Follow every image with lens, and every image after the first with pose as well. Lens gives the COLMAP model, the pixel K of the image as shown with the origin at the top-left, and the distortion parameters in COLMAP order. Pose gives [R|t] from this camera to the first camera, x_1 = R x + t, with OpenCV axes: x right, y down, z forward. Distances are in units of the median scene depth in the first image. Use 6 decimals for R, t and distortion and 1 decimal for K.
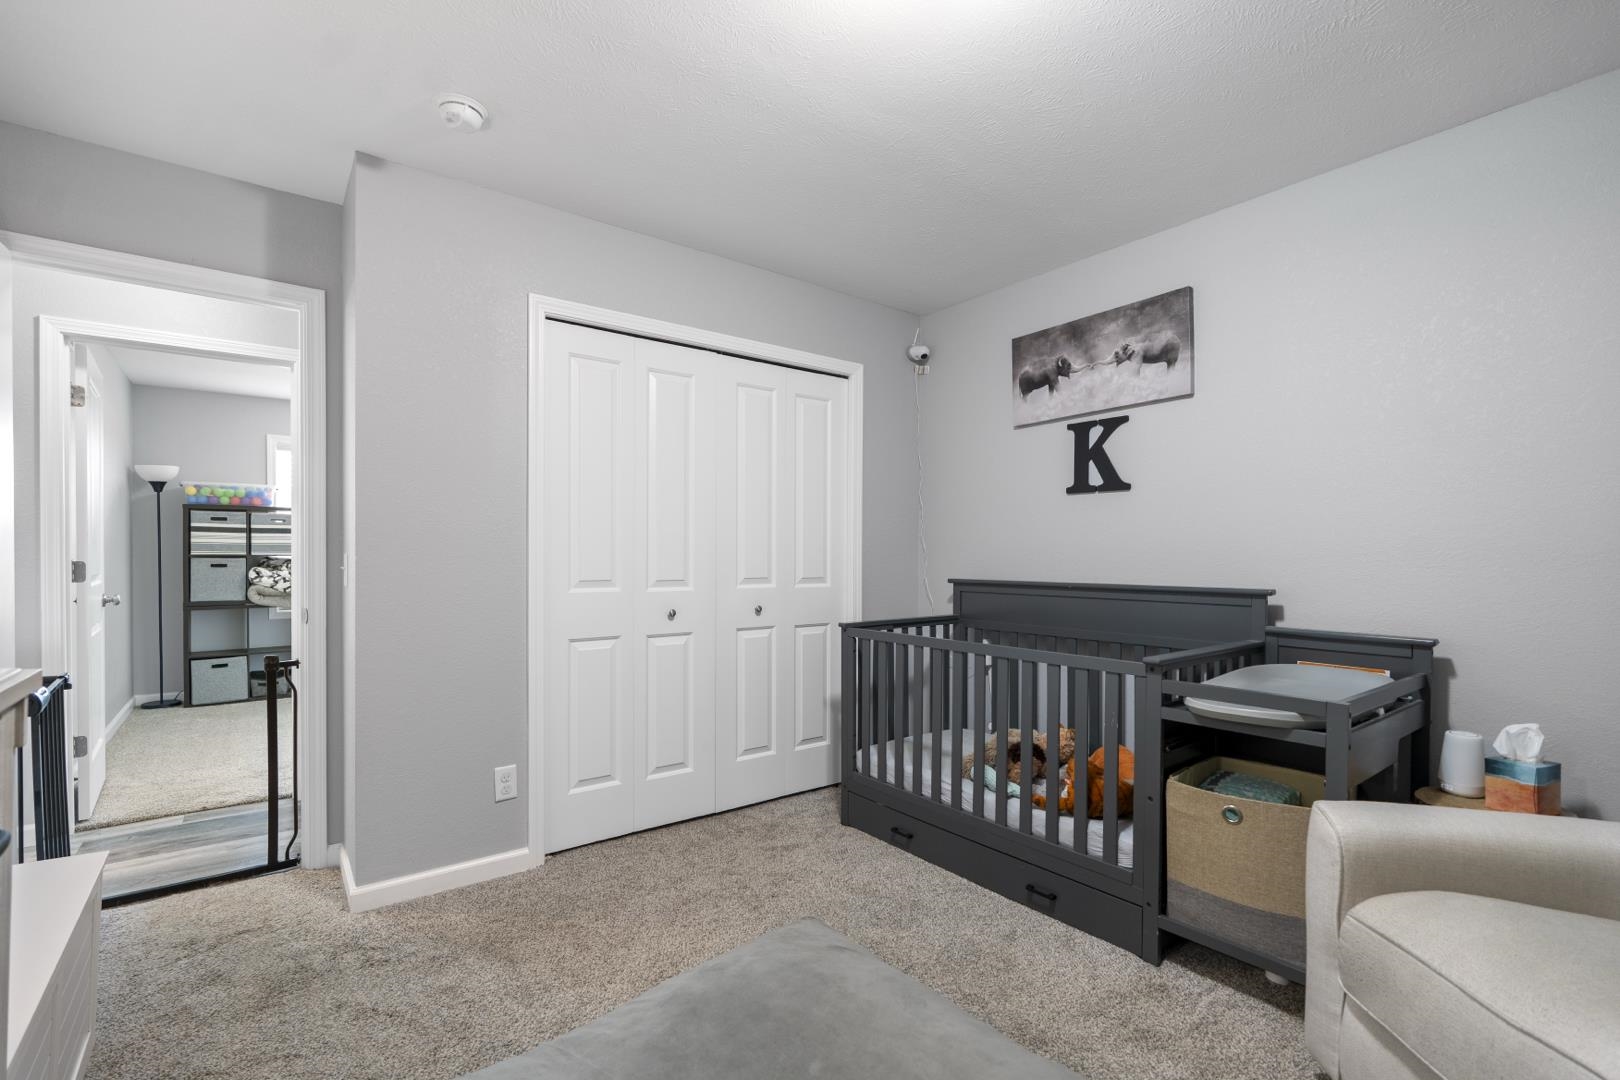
lens RADIAL K [[709.5, 0, 796.5], [0, 709.5, 561.6], [0, 0, 1]] dist [-0.007716, 0.000867]
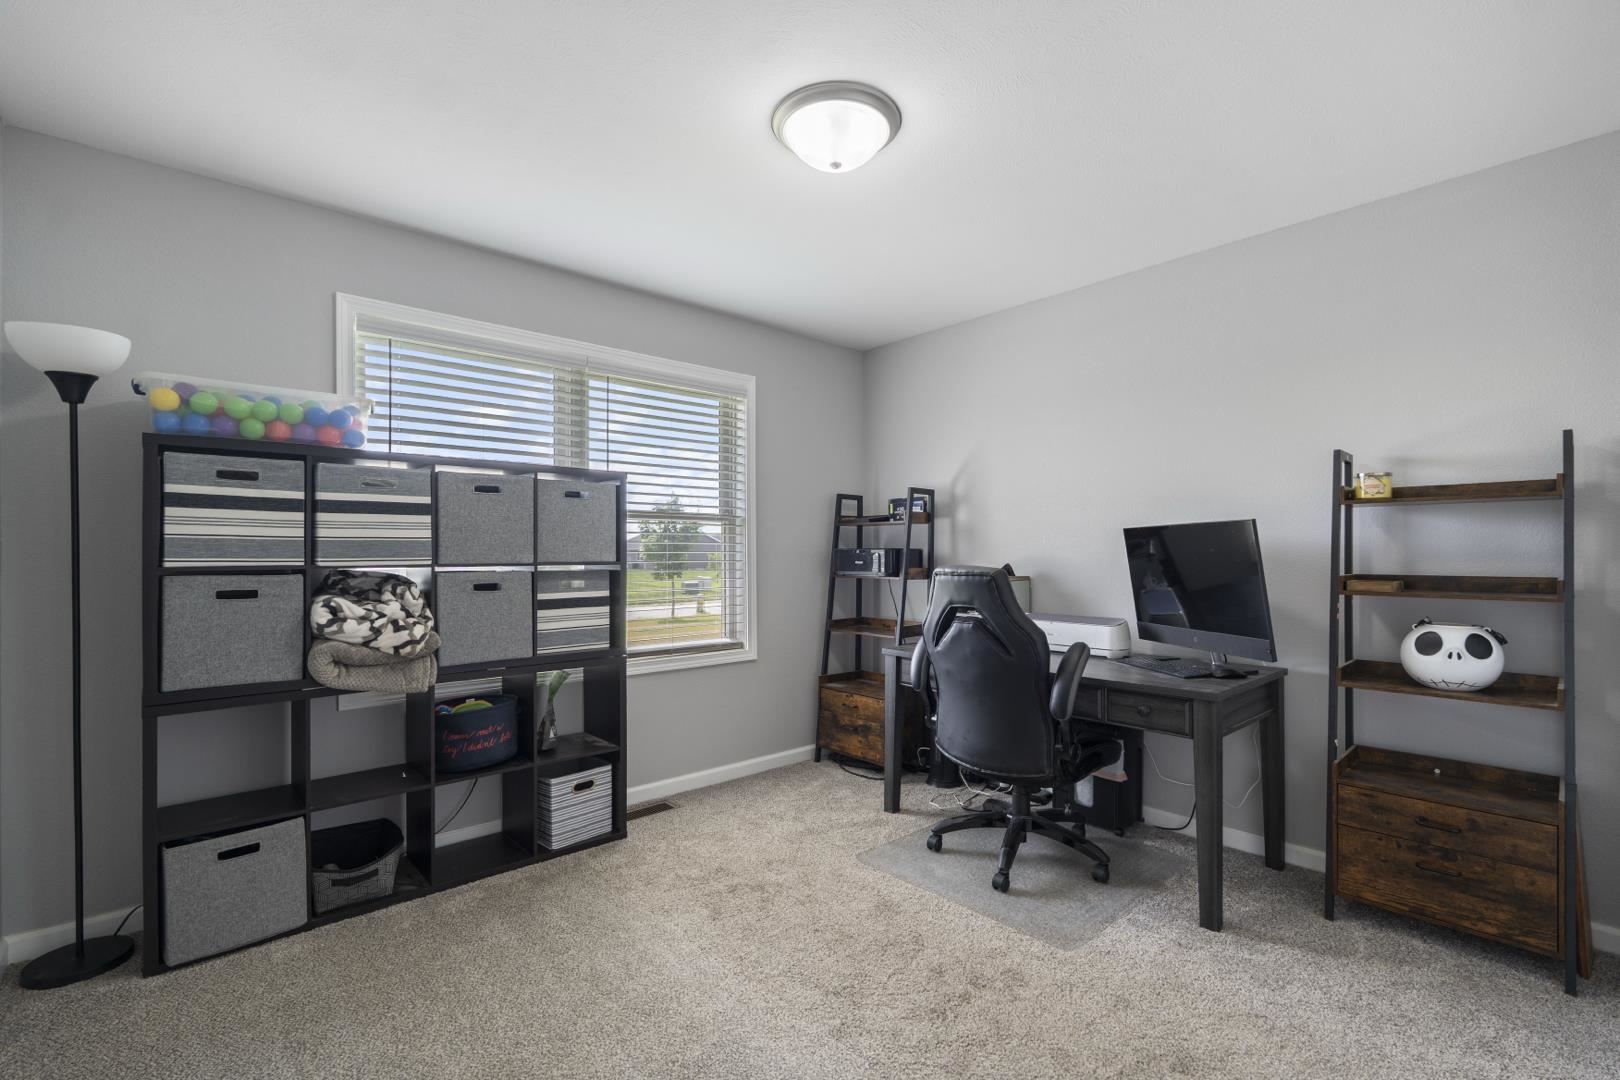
lens RADIAL K [[709.5, 0, 803.8], [0, 709.5, 552.5], [0, 0, 1]] dist [-0.007716, 0.000867]
pose [[0.997695, -0.004732, 0.067694, -0.526813], [0.005433, 0.999933, -0.010175, -0.012001], [-0.067642, 0.010519, 0.997654, 0.583331]]
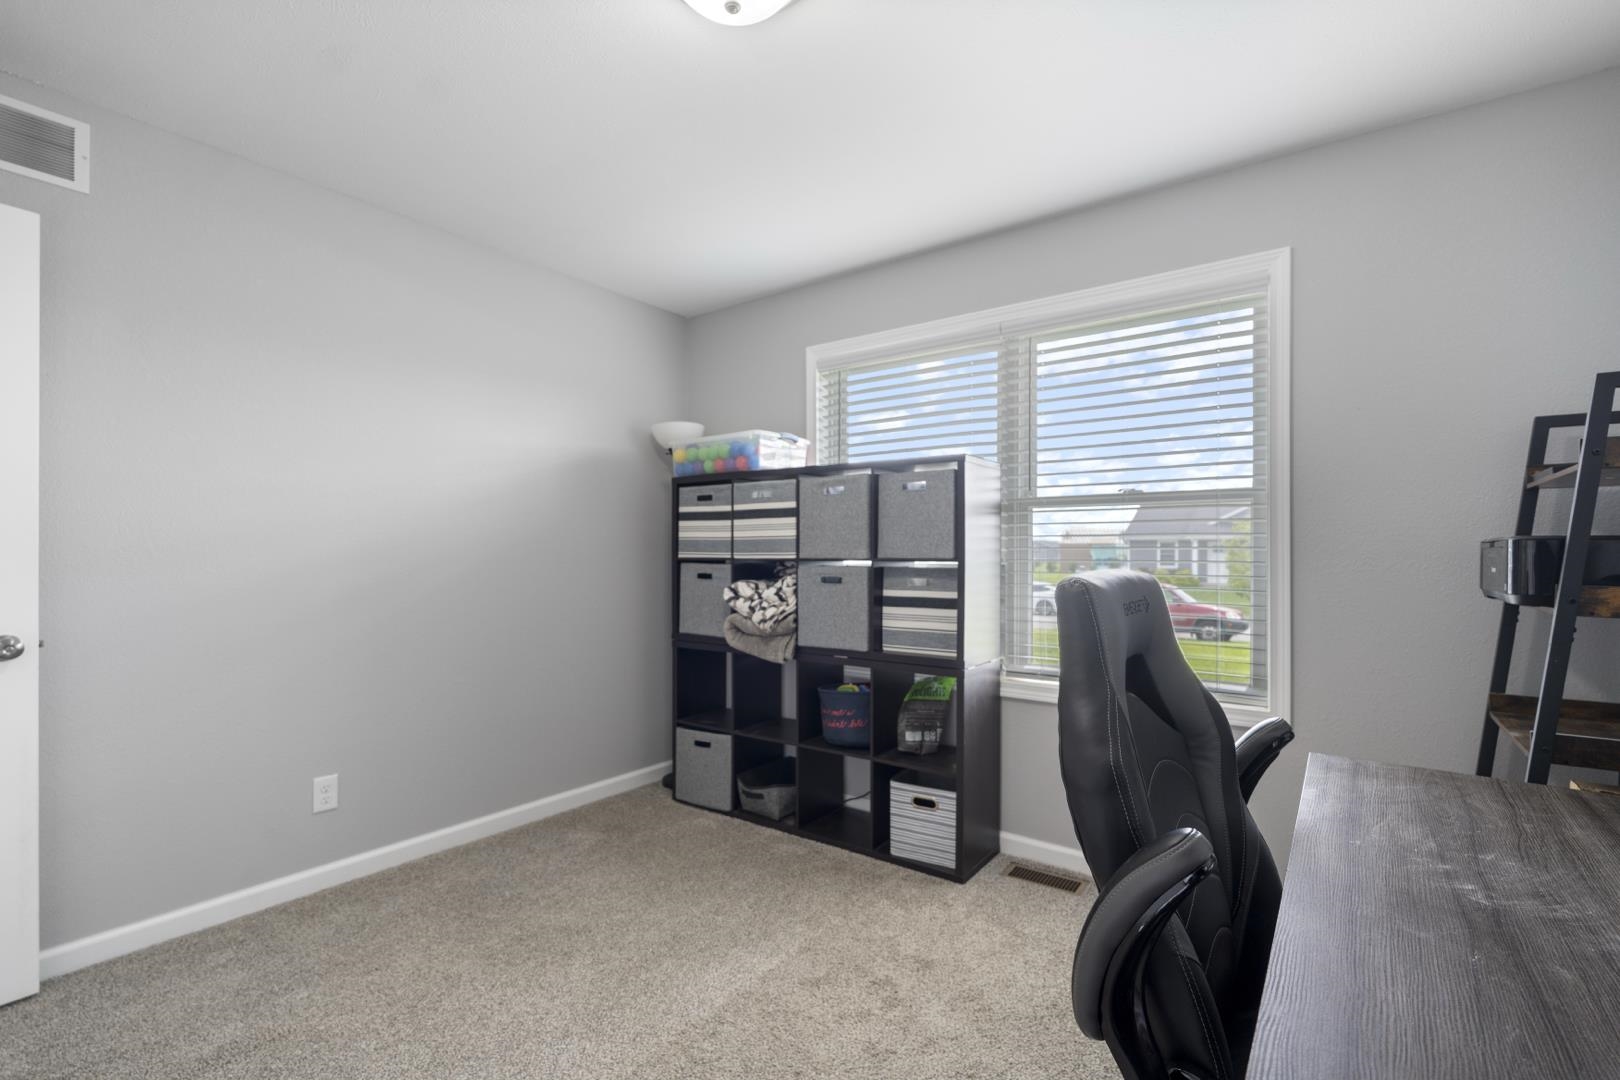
lens RADIAL K [[709.5, 0, 810.8], [0, 709.5, 549.9], [0, 0, 1]] dist [-0.007716, 0.000867]
pose [[0.285737, -0.004389, -0.958298, -0.213713], [-0.008729, 0.999936, -0.007183, -0.012966], [0.958268, 0.010418, 0.285680, 0.907626]]
